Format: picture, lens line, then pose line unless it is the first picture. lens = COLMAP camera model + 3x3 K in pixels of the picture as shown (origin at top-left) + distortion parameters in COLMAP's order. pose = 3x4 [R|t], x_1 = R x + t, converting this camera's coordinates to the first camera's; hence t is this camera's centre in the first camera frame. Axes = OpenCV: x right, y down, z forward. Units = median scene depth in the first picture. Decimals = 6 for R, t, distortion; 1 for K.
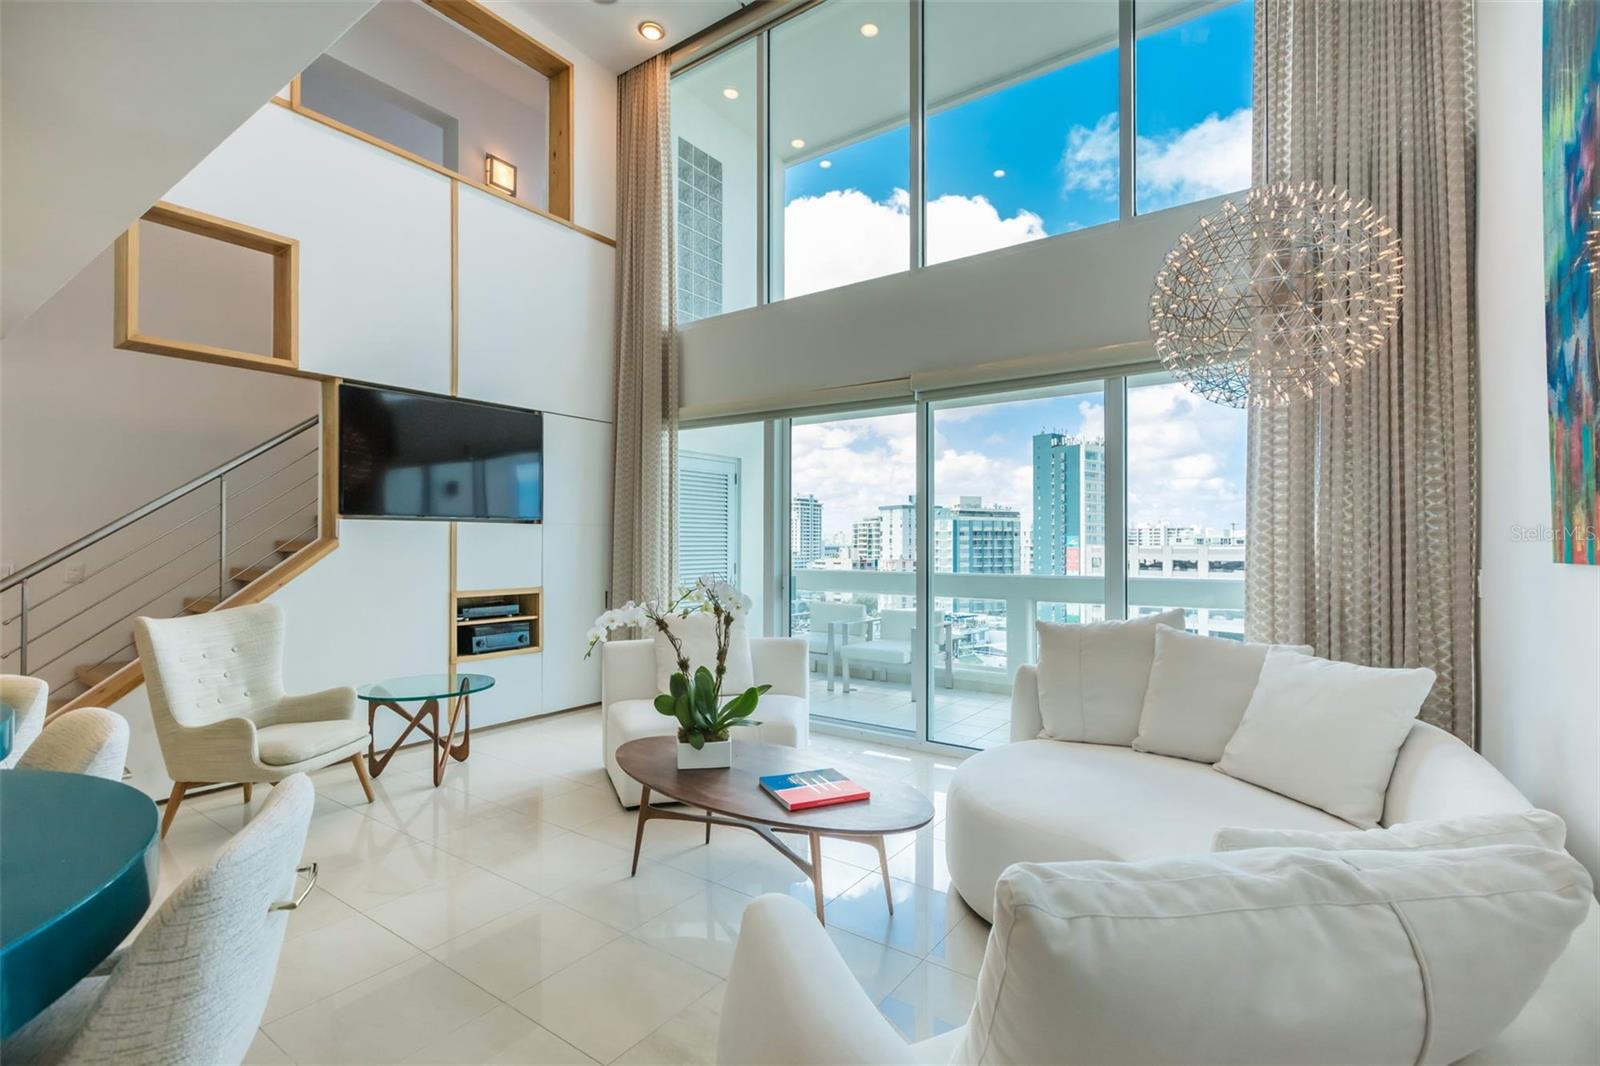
lens RADIAL K [[730.4, 0, 805.6], [0, 730.4, 538.6], [0, 0, 1]] dist [0.004584, -0.001261]
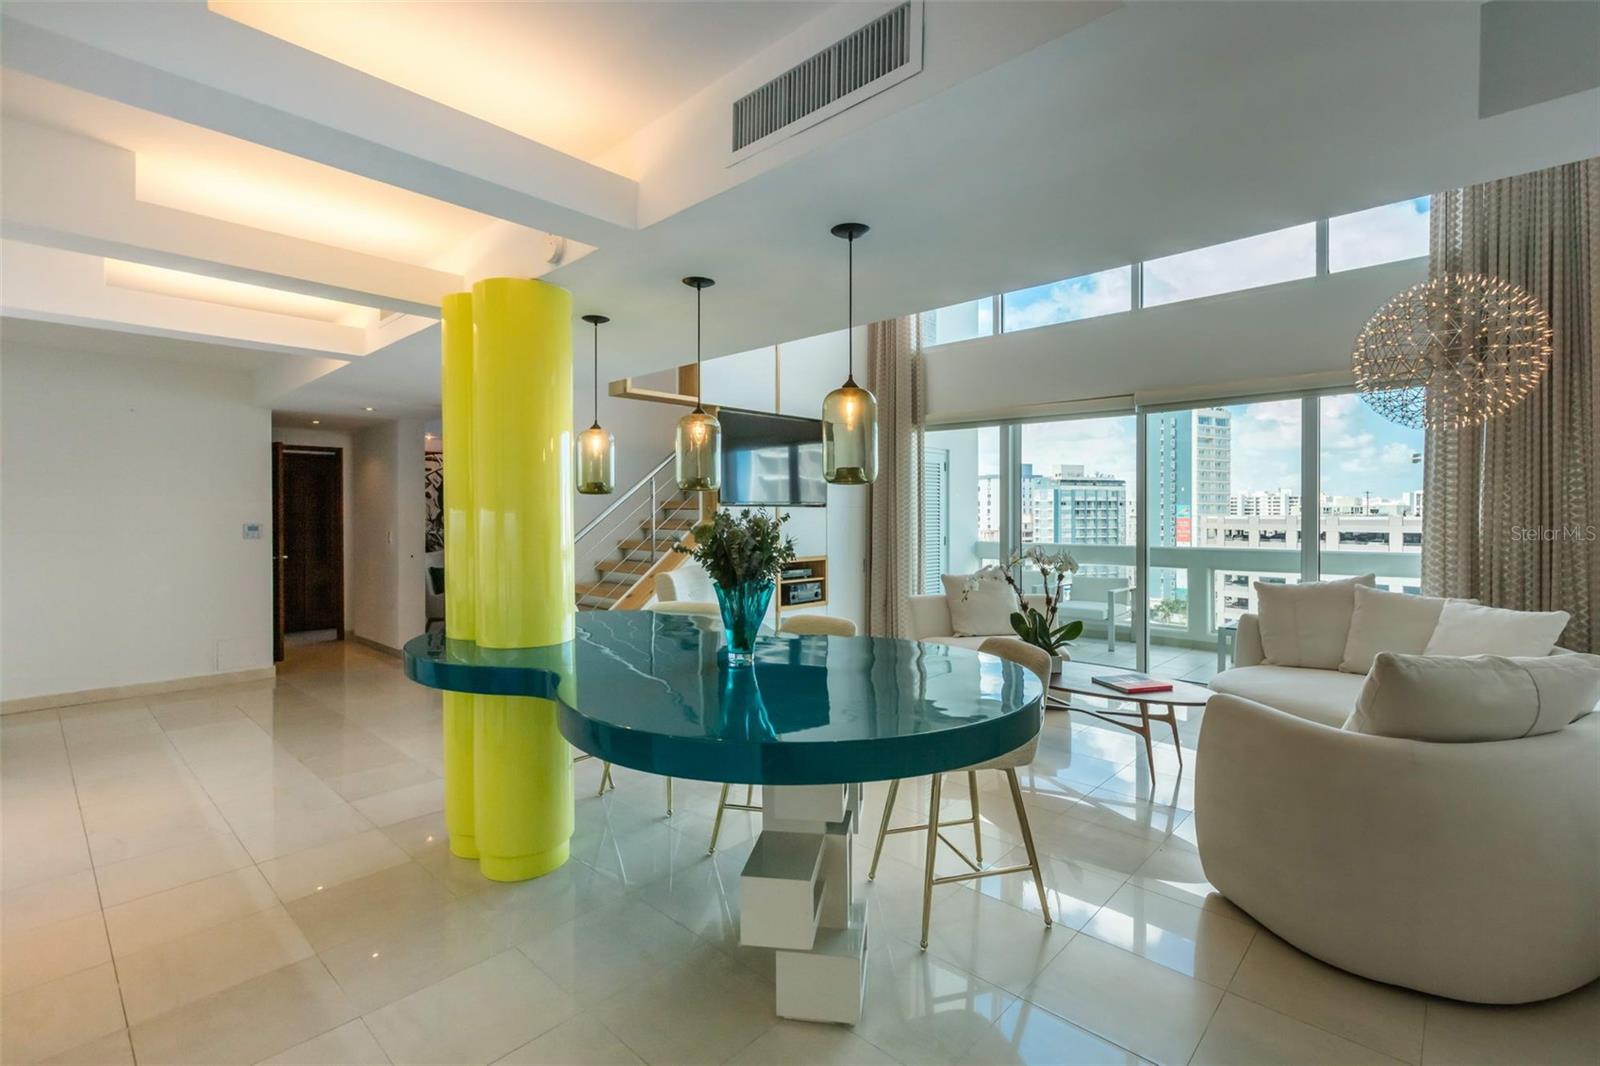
lens RADIAL K [[724.3, 0, 819.1], [0, 724.3, 518.8], [0, 0, 1]] dist [0.000283, 0.000190]
pose [[0.993839, -0.001060, -0.110831, -0.370221], [0.002655, 0.999895, 0.014248, -0.029036], [0.110804, -0.014455, 0.993737, -0.467865]]
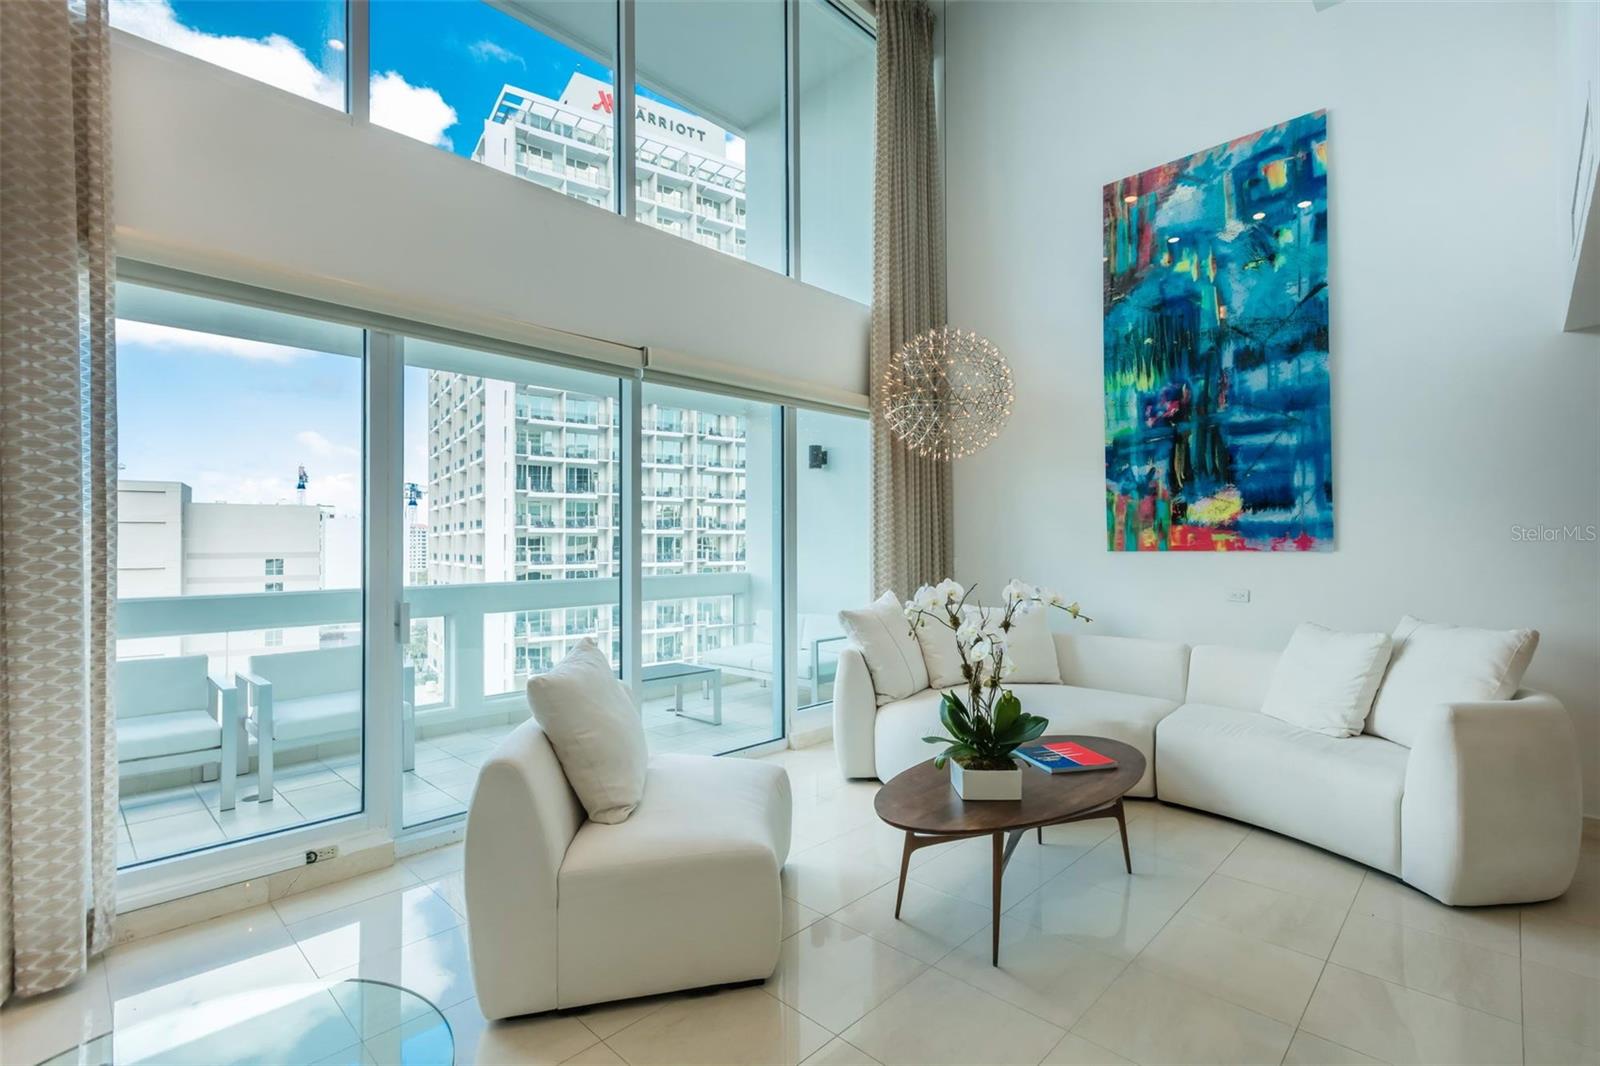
lens RADIAL K [[730.4, 0, 805.6], [0, 730.4, 538.6], [0, 0, 1]] dist [0.004584, -0.001261]
pose [[0.145709, 0.011315, 0.989263, -0.894097], [-0.001824, 0.999936, -0.011168, 0.009327], [-0.989326, -0.000177, 0.145720, 0.945889]]
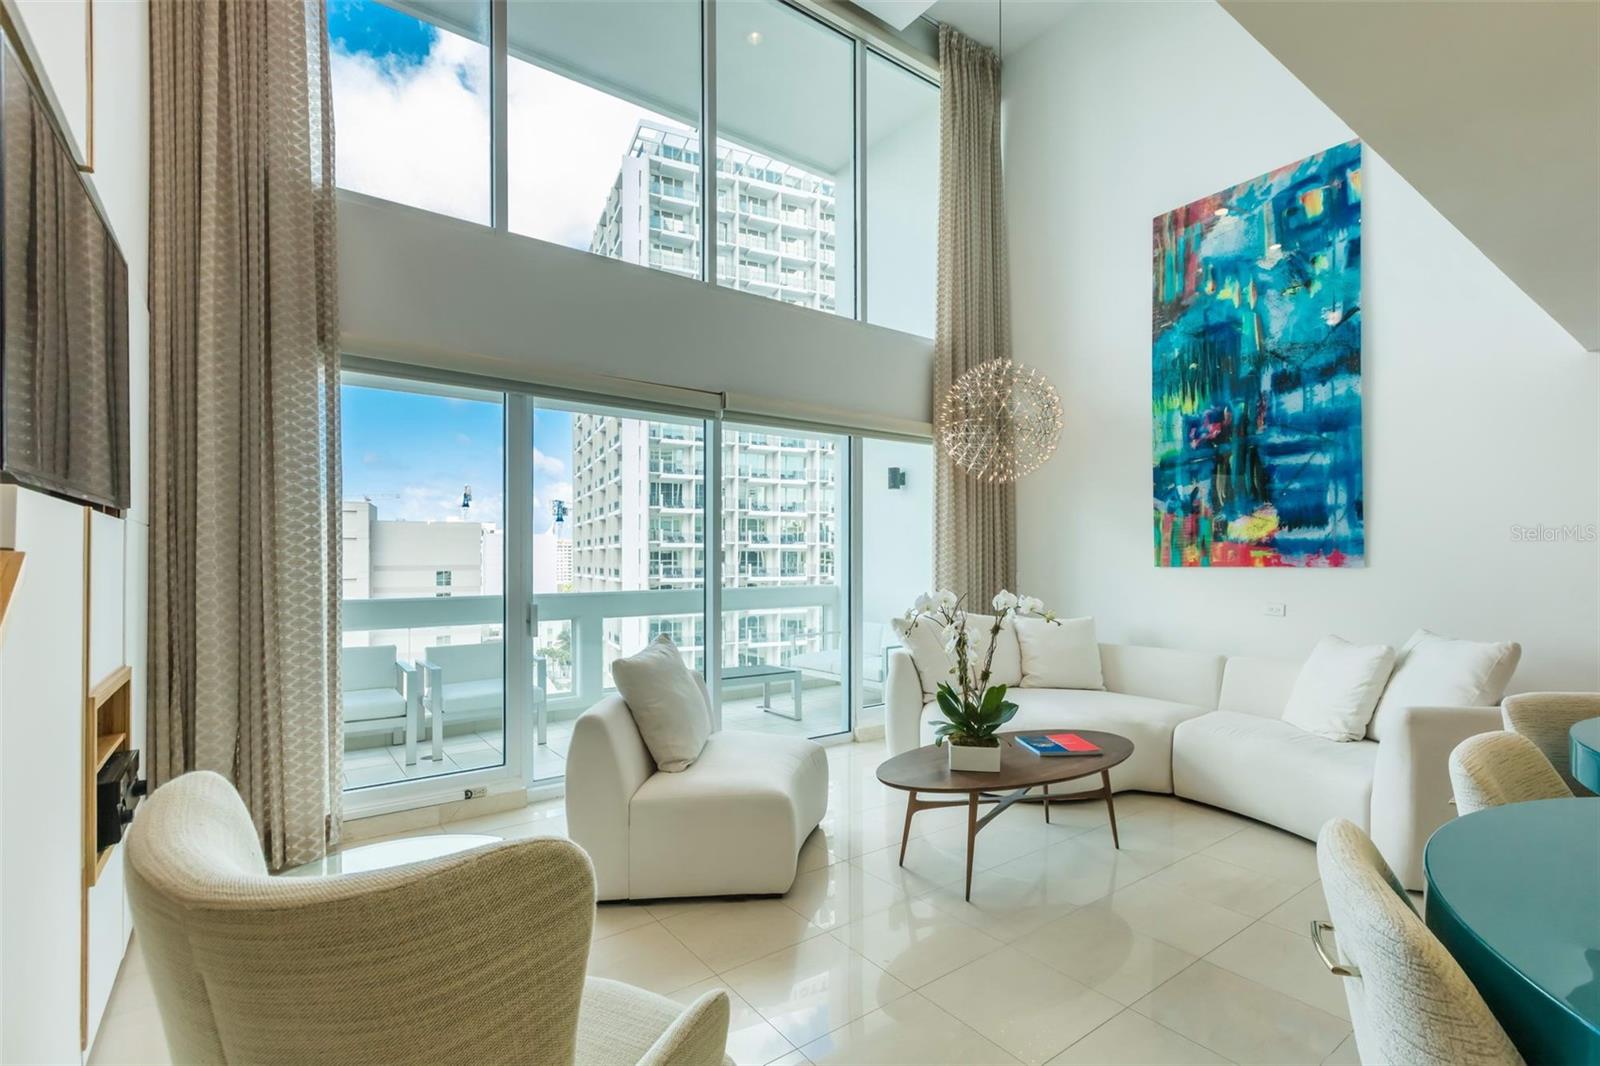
lens RADIAL K [[739.4, 0, 803.1], [0, 739.4, 559.8], [0, 0, 1]] dist [-0.002056, 0.000028]
pose [[0.315811, 0.002751, 0.948818, -1.061701], [-0.004595, 0.999989, -0.001370, 0.008308], [-0.948811, -0.003927, 0.315820, 0.779113]]
